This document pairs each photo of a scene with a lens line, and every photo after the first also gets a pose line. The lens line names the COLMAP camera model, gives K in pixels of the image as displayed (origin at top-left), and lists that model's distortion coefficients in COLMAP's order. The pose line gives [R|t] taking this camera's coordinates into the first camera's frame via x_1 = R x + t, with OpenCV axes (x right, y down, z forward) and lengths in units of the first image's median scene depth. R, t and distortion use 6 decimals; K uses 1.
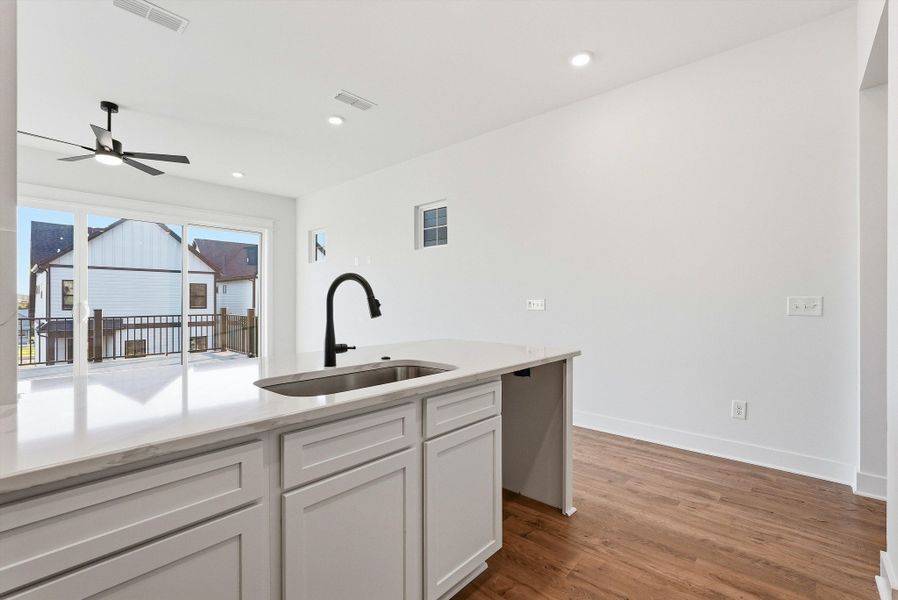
lens RADIAL K [[399.6, 0, 447.7], [0, 399.6, 300.8], [0, 0, 1]] dist [-0.012665, 0.006205]
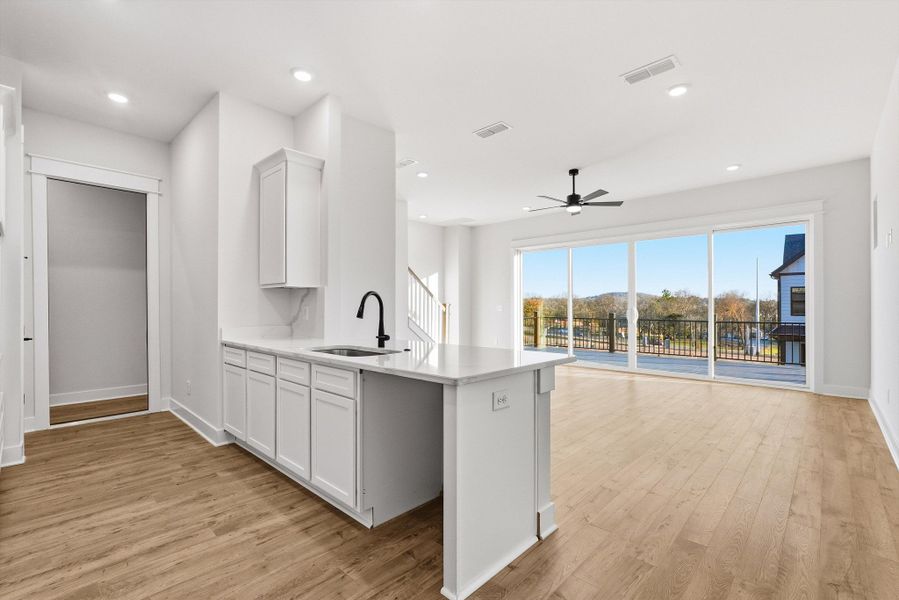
lens RADIAL K [[400.1, 0, 451.2], [0, 400.1, 304.6], [0, 0, 1]] dist [-0.012665, 0.006205]
pose [[-0.023680, -0.004923, -0.999707, 0.325798], [0.000252, 0.999988, -0.004930, -0.001073], [0.999720, -0.000369, -0.023678, 0.317977]]
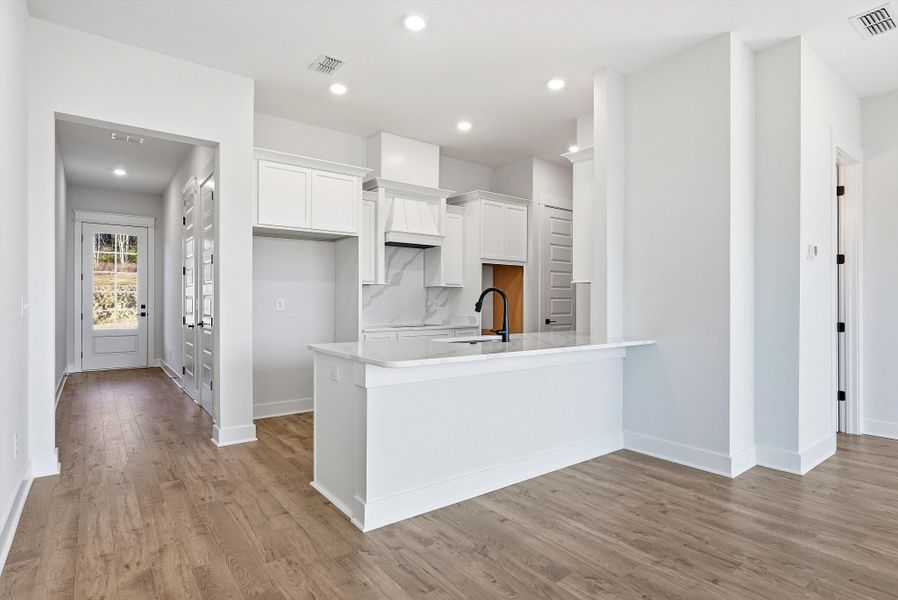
lens RADIAL K [[467.0, 0, 446.7], [0, 467.0, 300.2], [0, 0, 1]] dist [-0.003654, 0.000737]
pose [[-0.983068, -0.006076, 0.183142, -0.097181], [-0.007108, 0.999962, -0.004980, -0.000492], [-0.183105, -0.006197, -0.983074, 0.712239]]
